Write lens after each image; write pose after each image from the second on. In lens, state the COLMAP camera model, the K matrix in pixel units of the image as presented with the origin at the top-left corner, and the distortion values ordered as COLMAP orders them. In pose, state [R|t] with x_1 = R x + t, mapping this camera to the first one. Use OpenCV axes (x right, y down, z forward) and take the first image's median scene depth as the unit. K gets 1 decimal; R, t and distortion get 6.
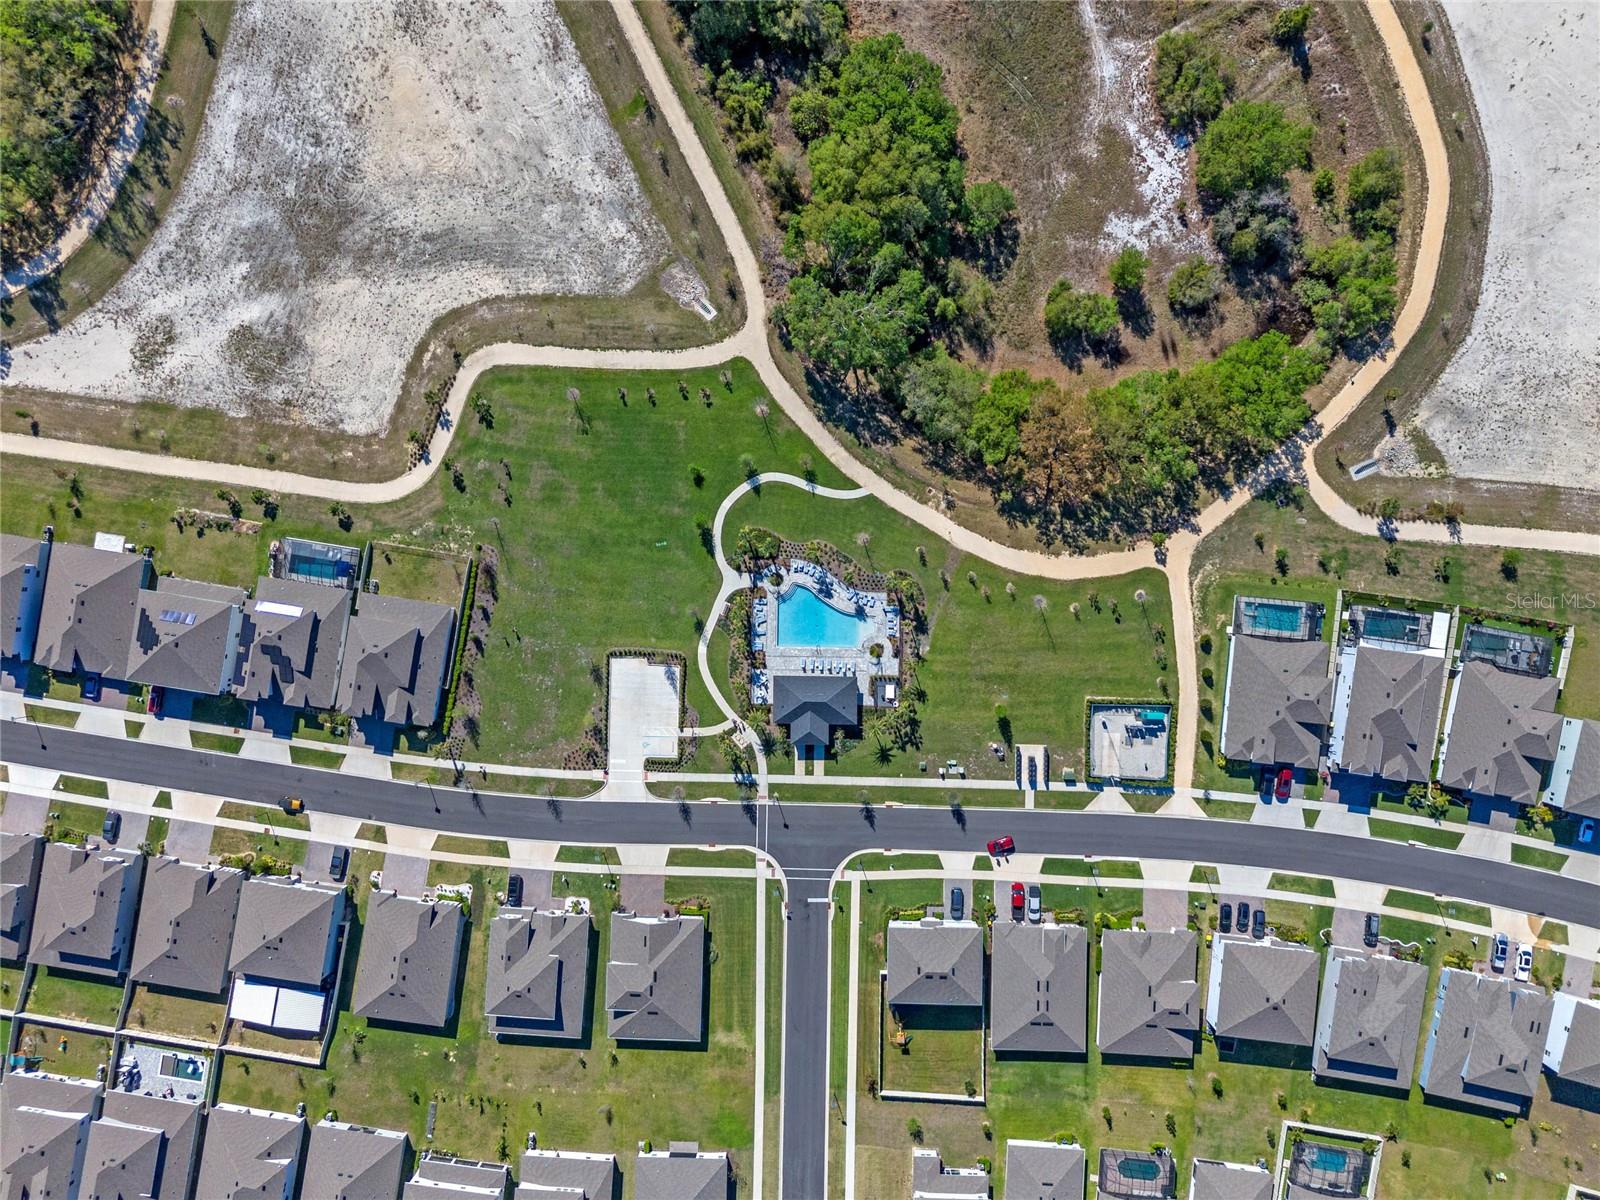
lens RADIAL K [[1175.7, 0, 798.4], [0, 1175.7, 558.0], [0, 0, 1]] dist [0.054691, -0.032699]
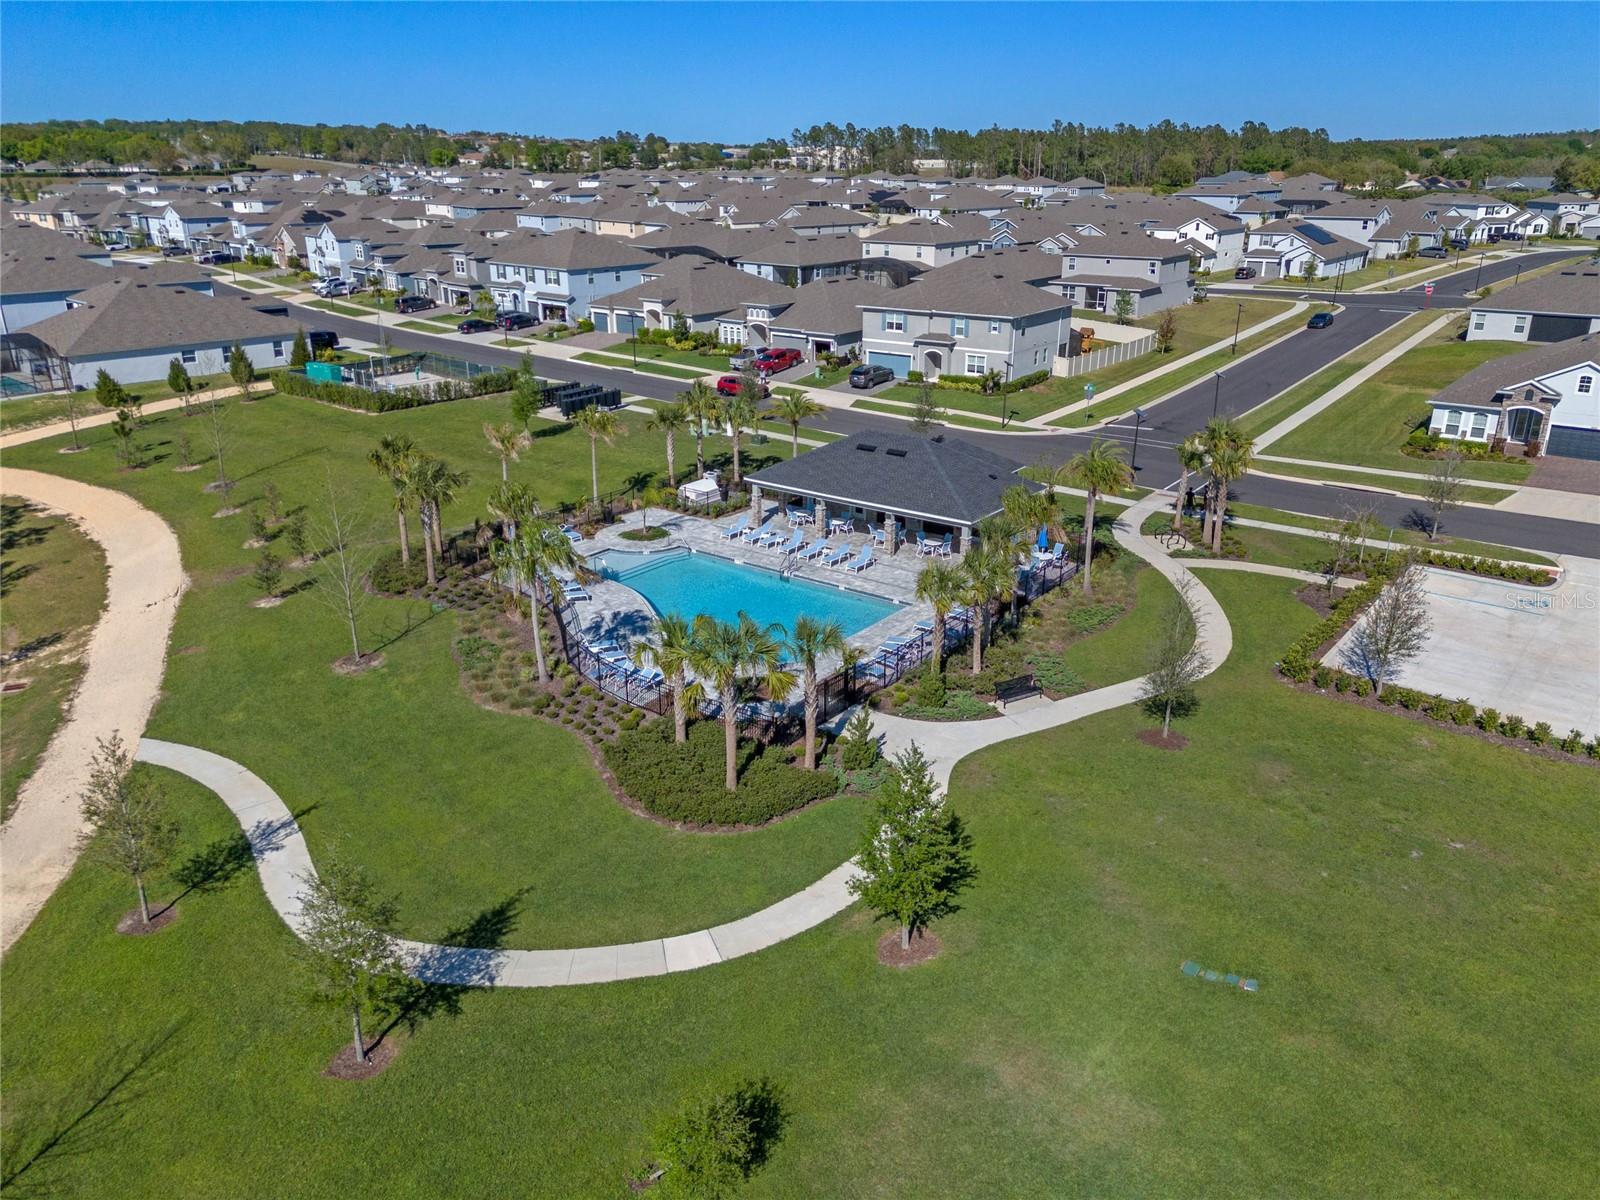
lens RADIAL K [[1175.7, 0, 799.5], [0, 1175.7, 600.7], [0, 0, 1]] dist [0.054691, -0.032699]
pose [[-0.799833, -0.188281, 0.569928, -0.149905], [0.600016, -0.275721, 0.750972, -0.138611], [0.015748, 0.942618, 0.333503, 0.910358]]
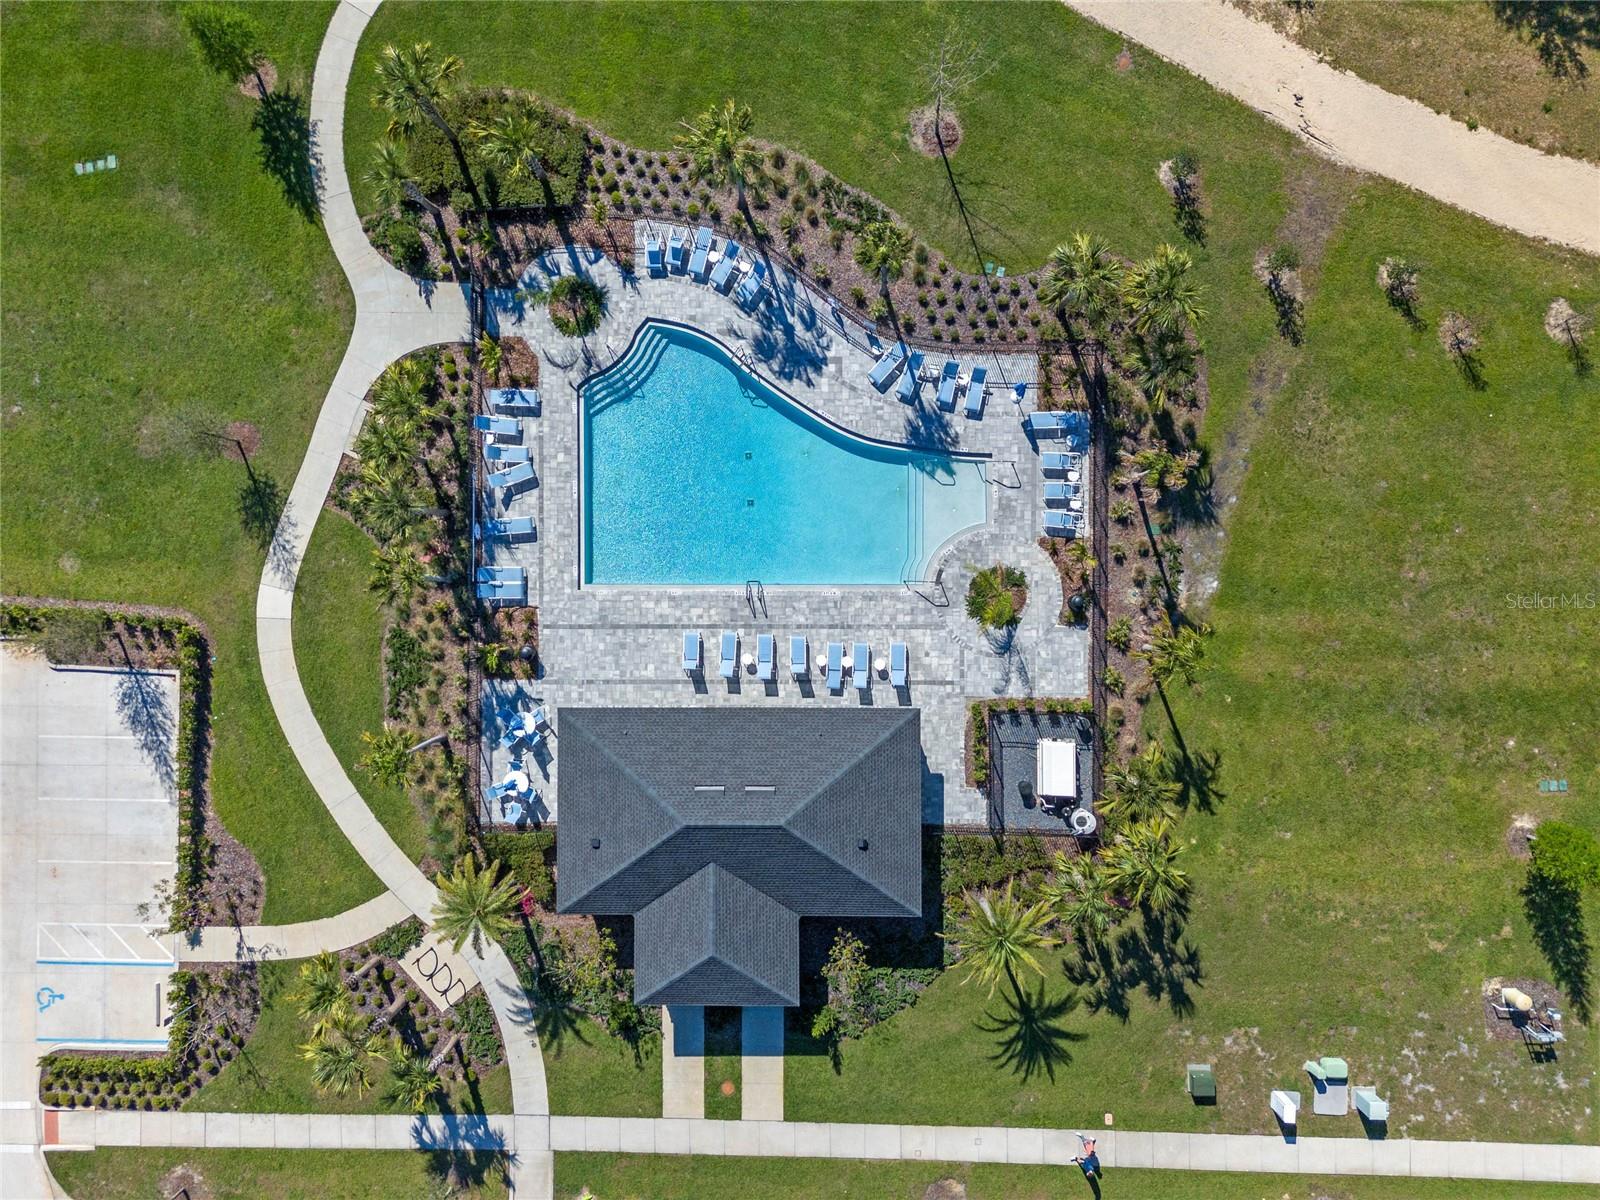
lens RADIAL K [[1175.7, 0, 801.1], [0, 1175.7, 595.7], [0, 0, 1]] dist [0.054691, -0.032699]
pose [[0.999918, -0.012175, -0.003908, 0.027420], [0.012220, 0.999855, 0.011847, 0.075023], [0.003764, -0.011894, 0.999922, 0.757830]]
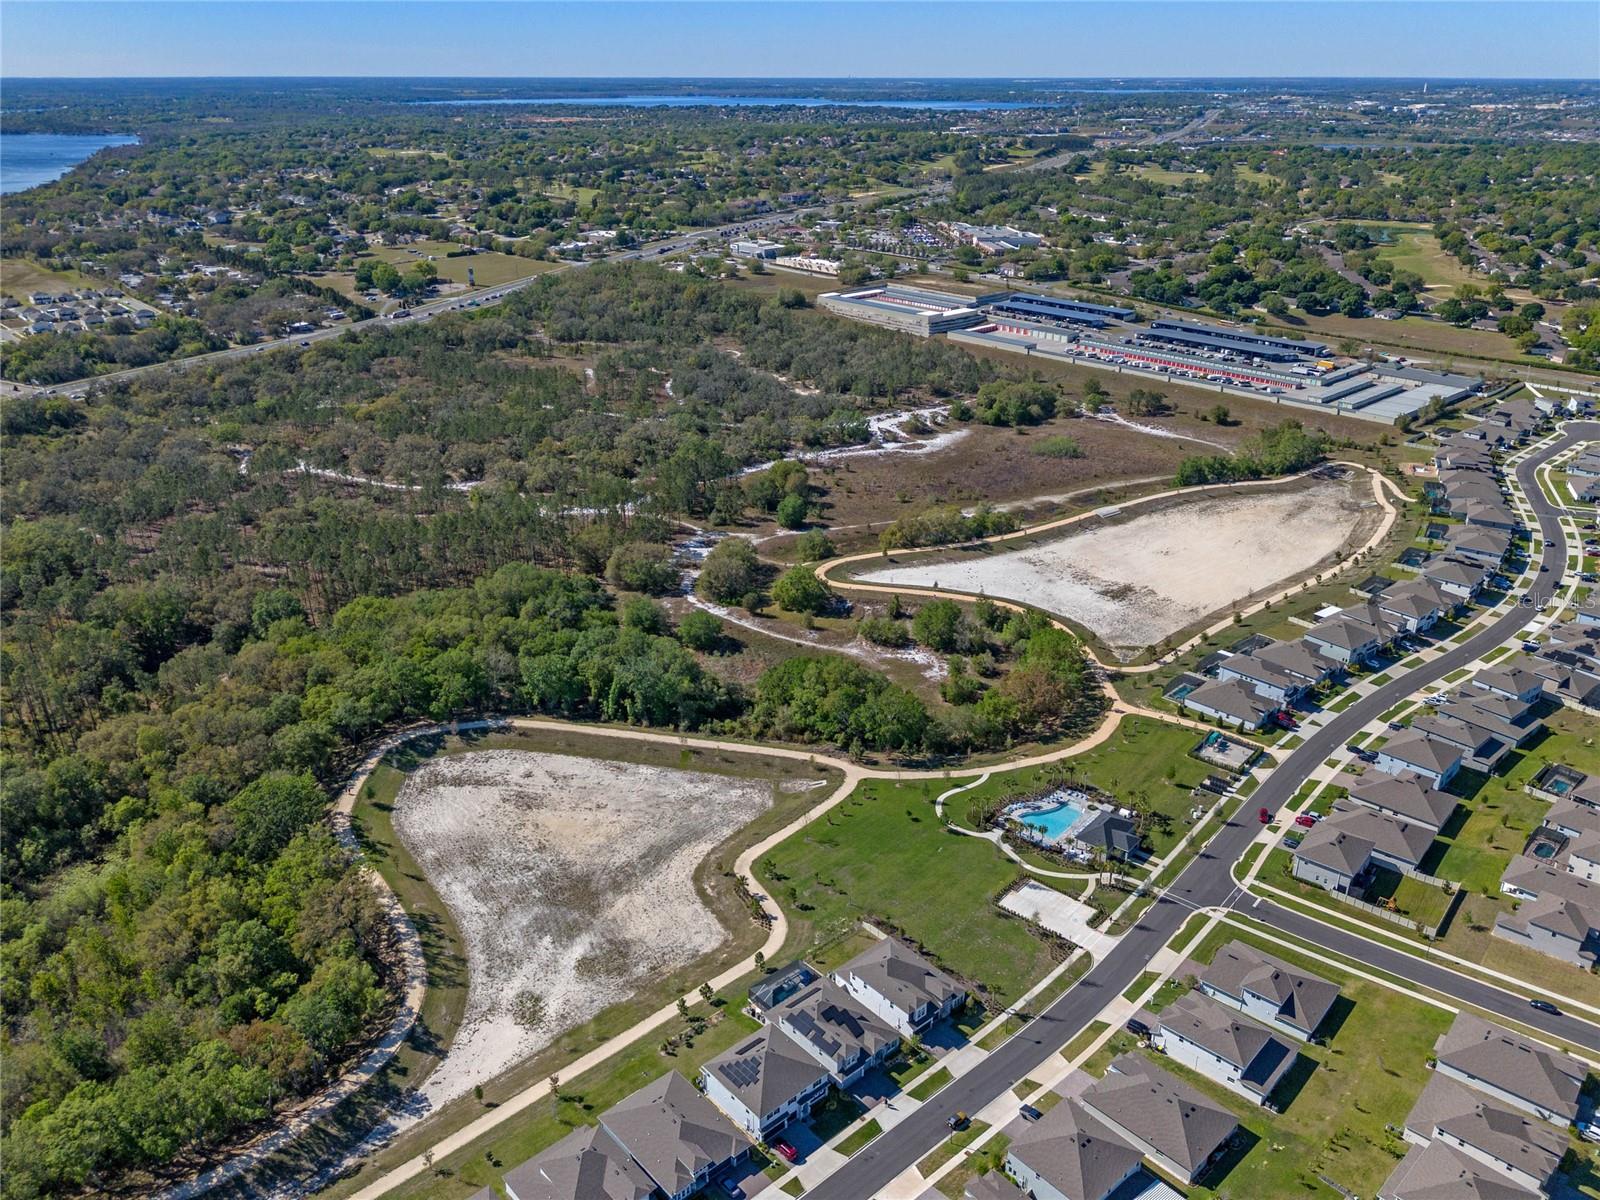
lens RADIAL K [[1175.7, 0, 801.2], [0, 1175.7, 592.3], [0, 0, 1]] dist [0.054691, -0.032699]
pose [[0.637059, -0.291896, 0.713409, -1.069156], [0.770718, 0.255930, -0.583519, 0.561241], [-0.012256, 0.921573, 0.388012, 0.229850]]
